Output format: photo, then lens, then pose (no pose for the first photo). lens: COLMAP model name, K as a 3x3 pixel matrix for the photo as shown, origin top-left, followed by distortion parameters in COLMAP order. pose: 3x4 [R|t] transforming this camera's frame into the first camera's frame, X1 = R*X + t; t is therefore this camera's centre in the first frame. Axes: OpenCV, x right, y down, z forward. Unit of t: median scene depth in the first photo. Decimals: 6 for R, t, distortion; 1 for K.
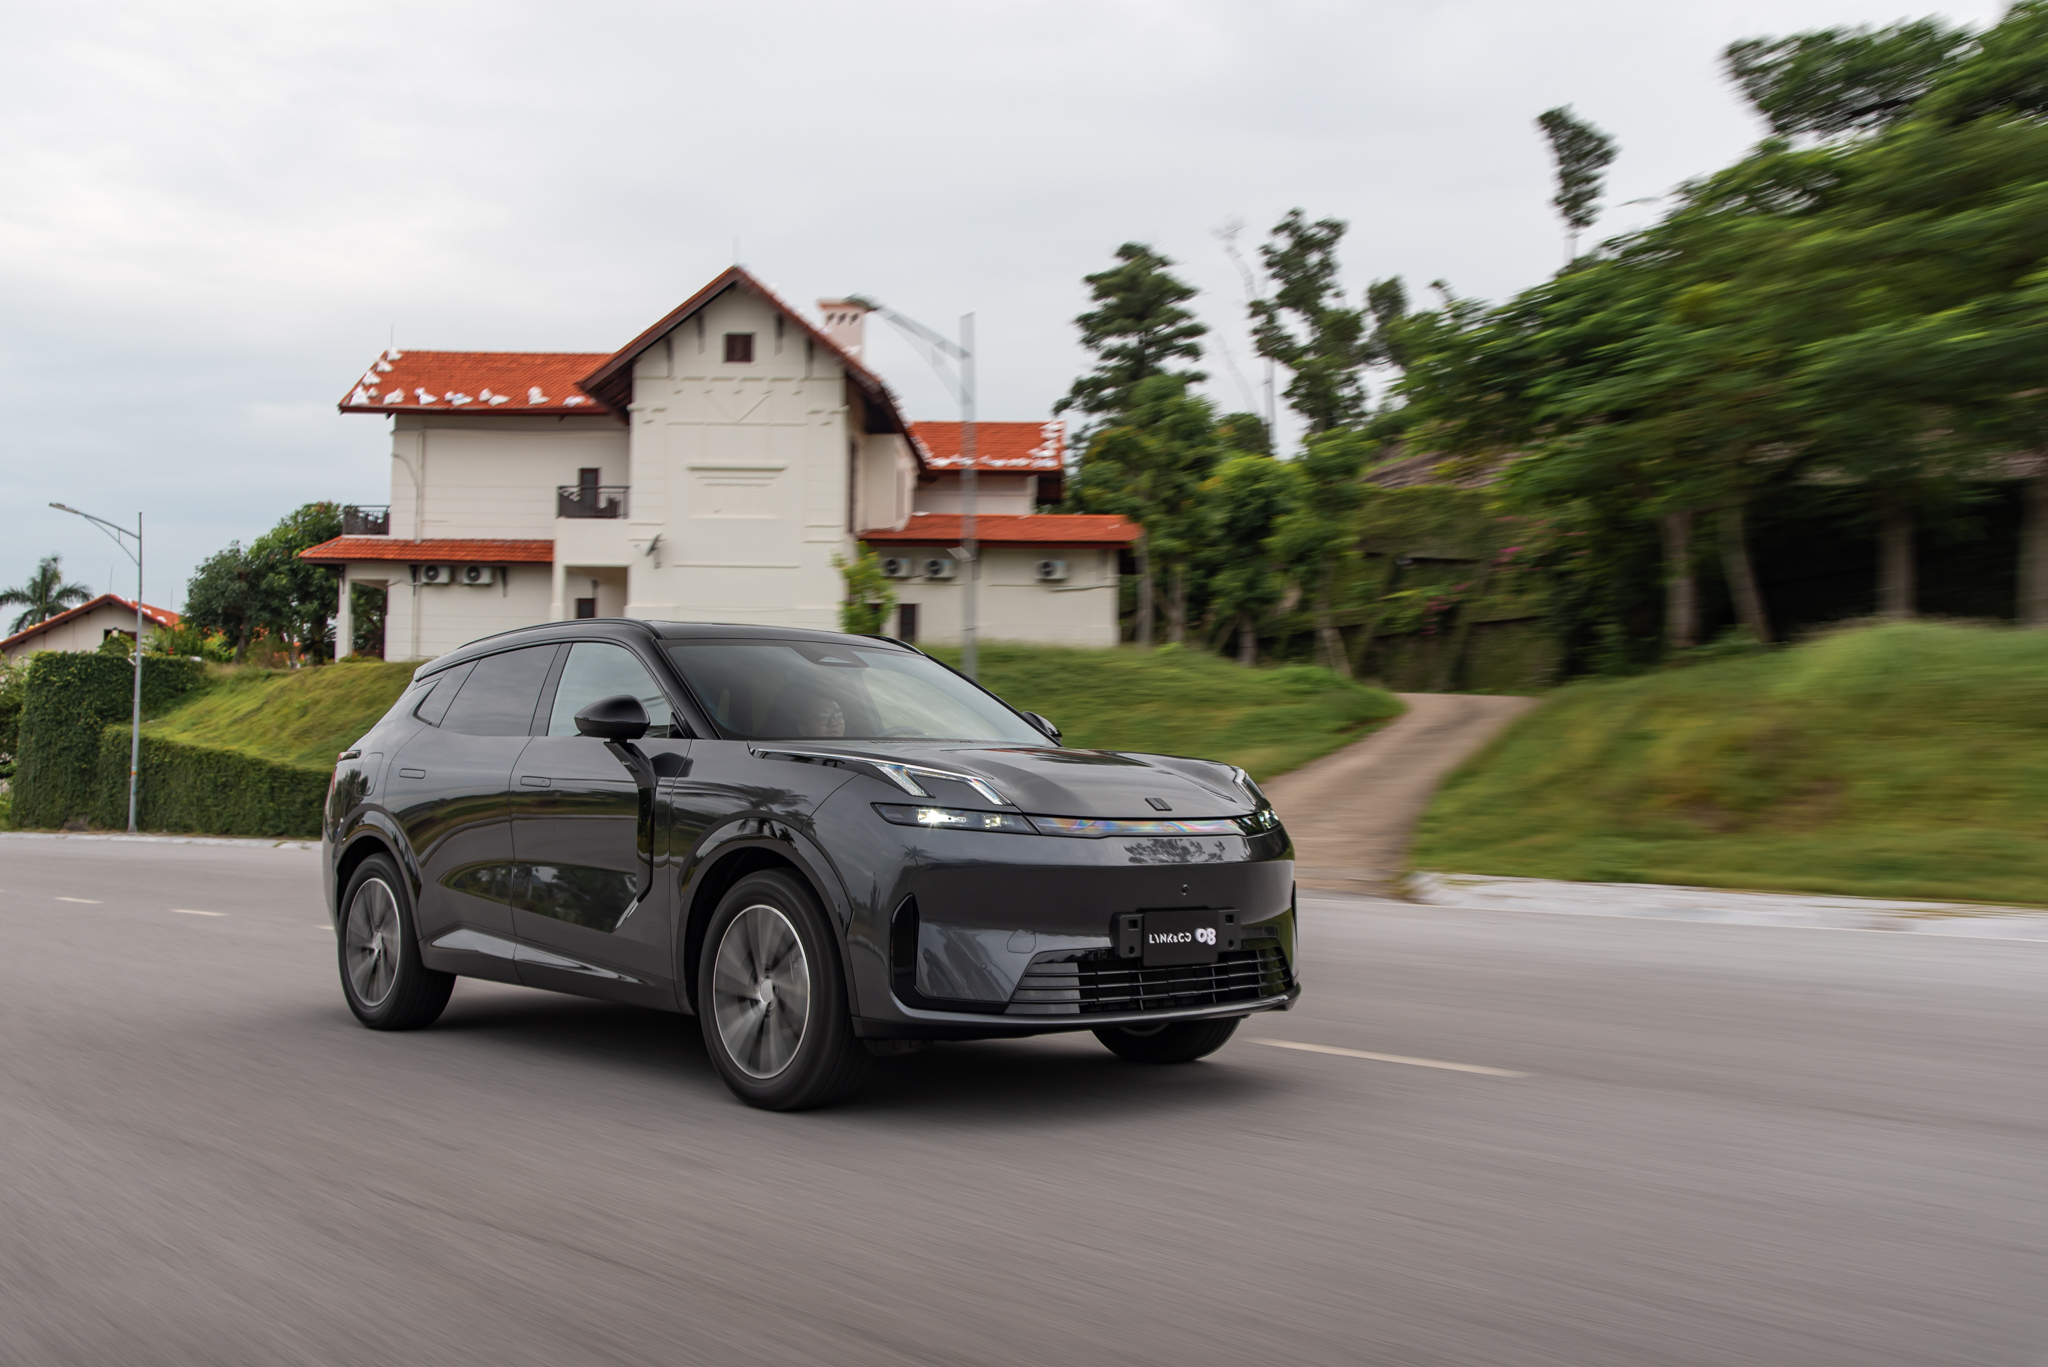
lens RADIAL K [[1961.6, 0, 1024.0], [0, 1961.6, 682.6], [0, 0, 1]] dist [0.003716, 0.000000]
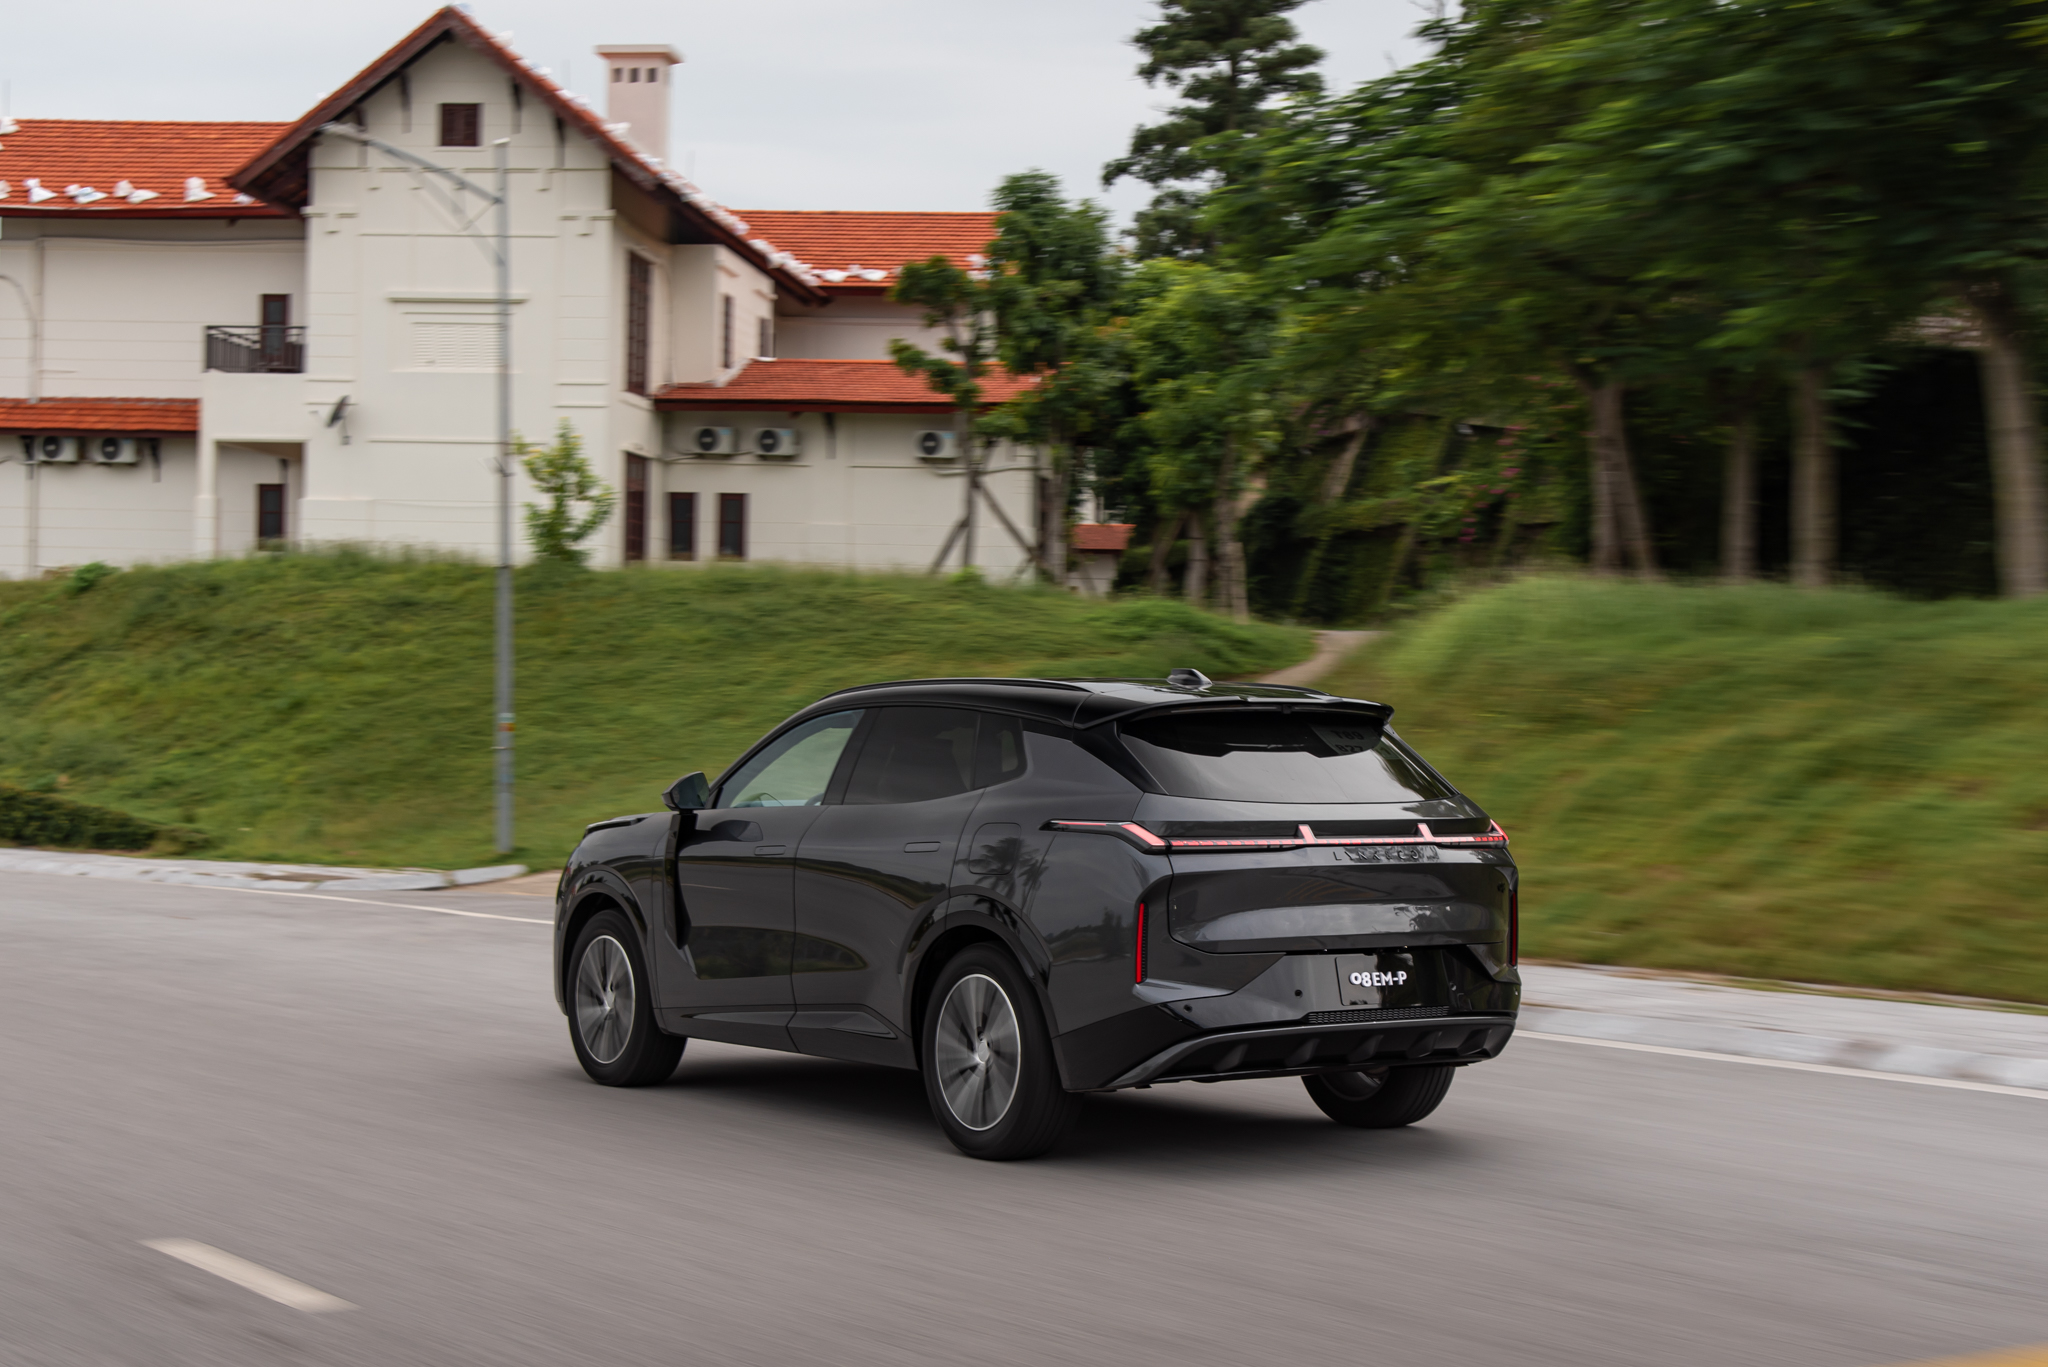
lens RADIAL K [[3098.7, 0, 1024.0], [0, 3098.7, 672.9], [0, 0, 1]] dist [0.034981, 0.000000]
pose [[0.998097, 0.004229, -0.061521, 0.116382], [-0.002381, 0.999545, 0.030069, -0.010905], [0.061620, -0.029866, 0.997653, -0.080130]]
